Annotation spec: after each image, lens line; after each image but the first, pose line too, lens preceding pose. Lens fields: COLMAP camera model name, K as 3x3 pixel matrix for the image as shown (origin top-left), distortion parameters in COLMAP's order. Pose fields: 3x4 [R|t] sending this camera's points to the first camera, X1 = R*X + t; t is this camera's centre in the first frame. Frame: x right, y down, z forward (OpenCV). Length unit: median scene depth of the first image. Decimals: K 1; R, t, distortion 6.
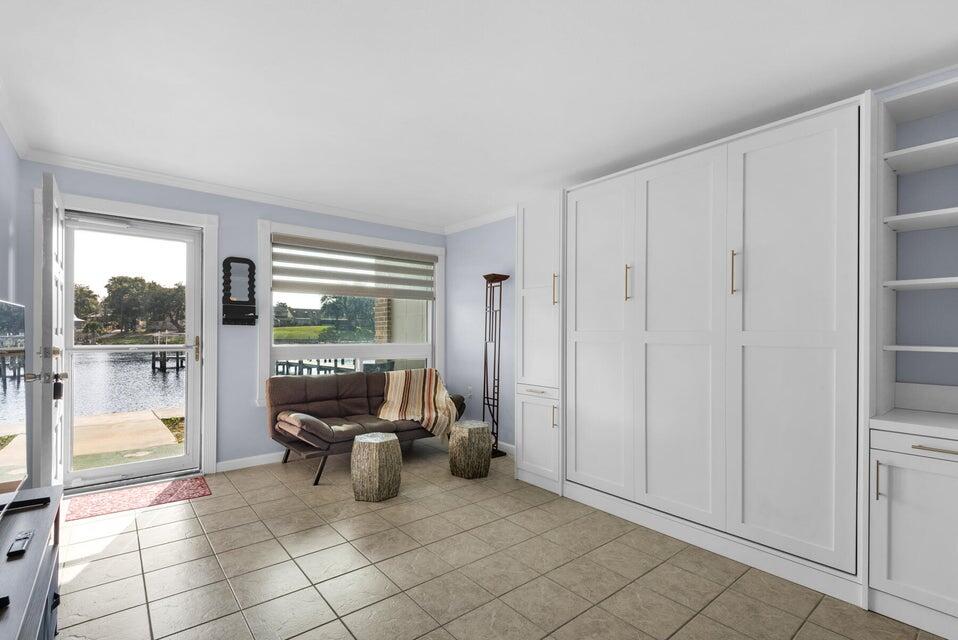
lens RADIAL K [[444.9, 0, 474.8], [0, 444.9, 333.2], [0, 0, 1]] dist [0.014004, -0.000669]
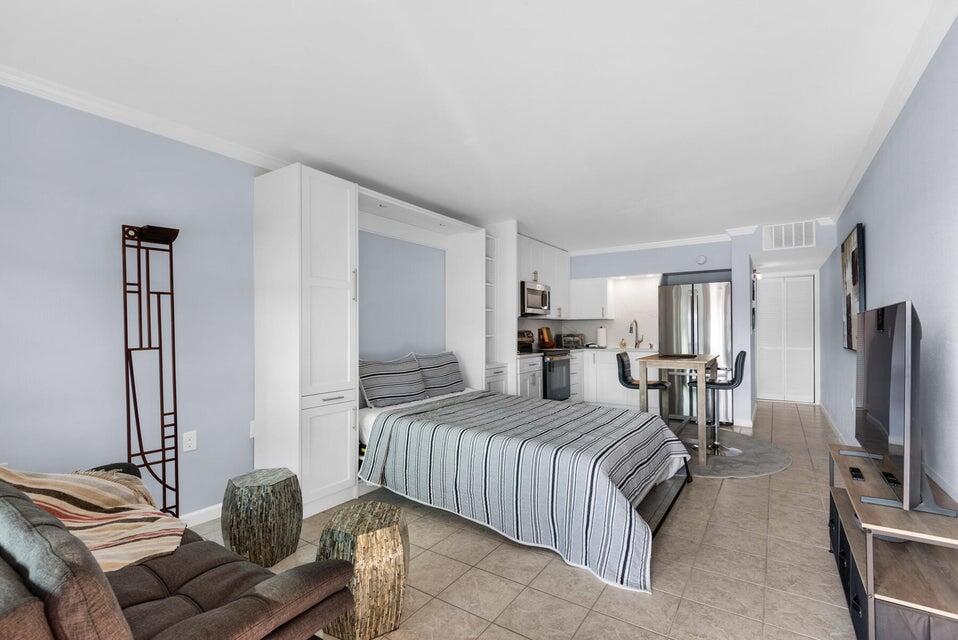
lens RADIAL K [[443.4, 0, 466.2], [0, 443.4, 337.7], [0, 0, 1]] dist [0.026183, 0.000041]
pose [[-0.275523, -0.021757, 0.961048, -0.763690], [-0.000073, 0.999744, 0.022612, -0.005528], [-0.961295, 0.006160, -0.275454, 0.955540]]
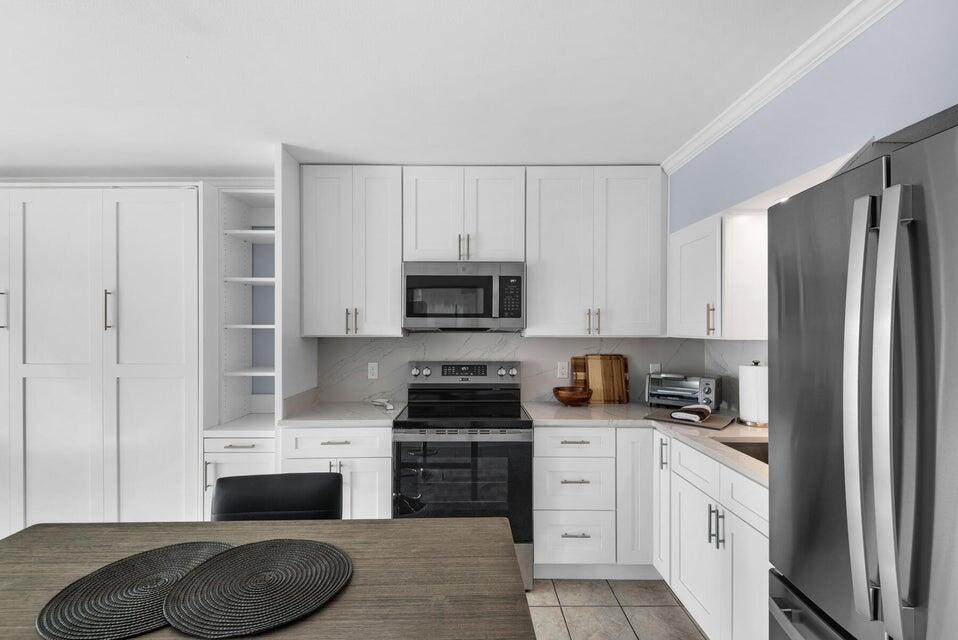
lens RADIAL K [[432.7, 0, 477.3], [0, 432.7, 325.4], [0, 0, 1]] dist [0.023416, -0.000013]
pose [[0.626362, -0.002613, 0.779528, 0.198177], [0.002183, 0.999996, 0.001598, -0.062366], [-0.779530, 0.000700, 0.626365, -0.226537]]
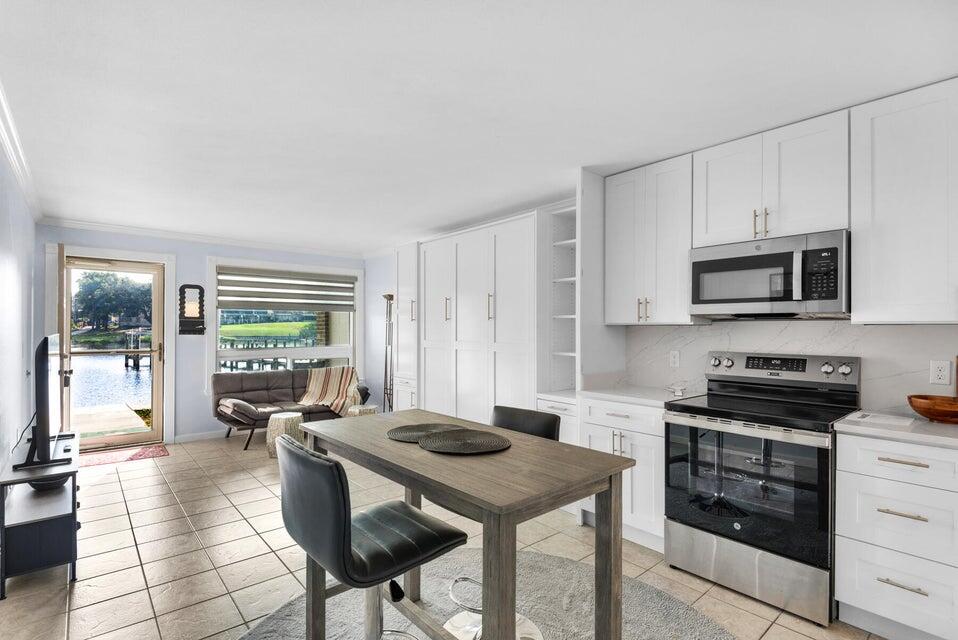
lens RADIAL K [[461.9, 0, 476.6], [0, 461.9, 328.5], [0, 0, 1]] dist [0.002167, -0.000741]
pose [[0.999657, -0.001783, 0.026142, 0.308746], [0.001815, 0.999998, -0.001193, -0.034998], [-0.026140, 0.001240, 0.999658, -0.435772]]
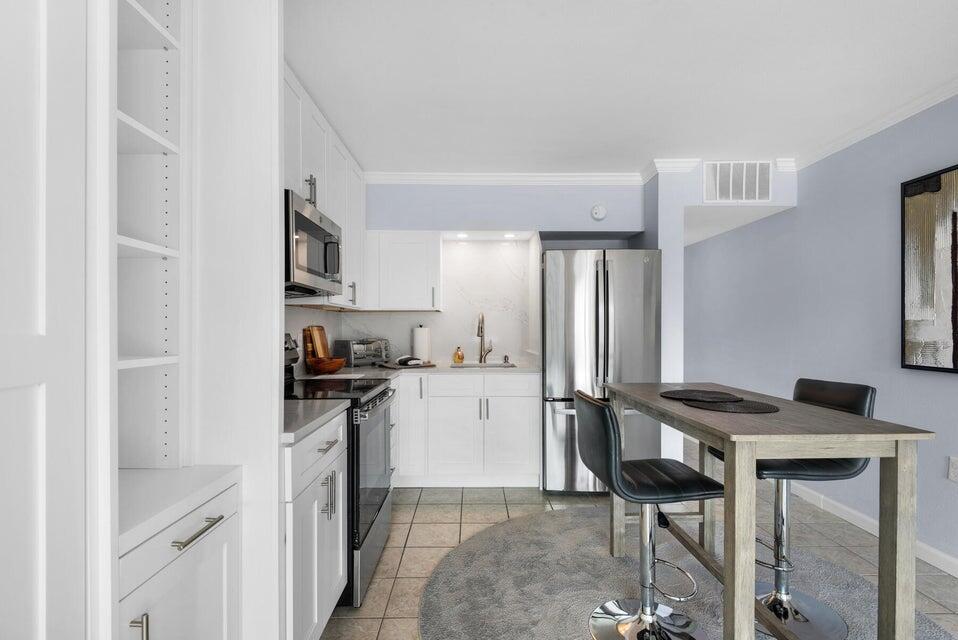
lens RADIAL K [[461.9, 0, 476.6], [0, 461.9, 328.5], [0, 0, 1]] dist [0.002167, -0.000741]
pose [[-0.783370, -0.008235, 0.621501, 0.165088], [-0.005220, 0.999964, 0.006670, -0.008601], [-0.621534, 0.001981, -0.783385, 0.620024]]
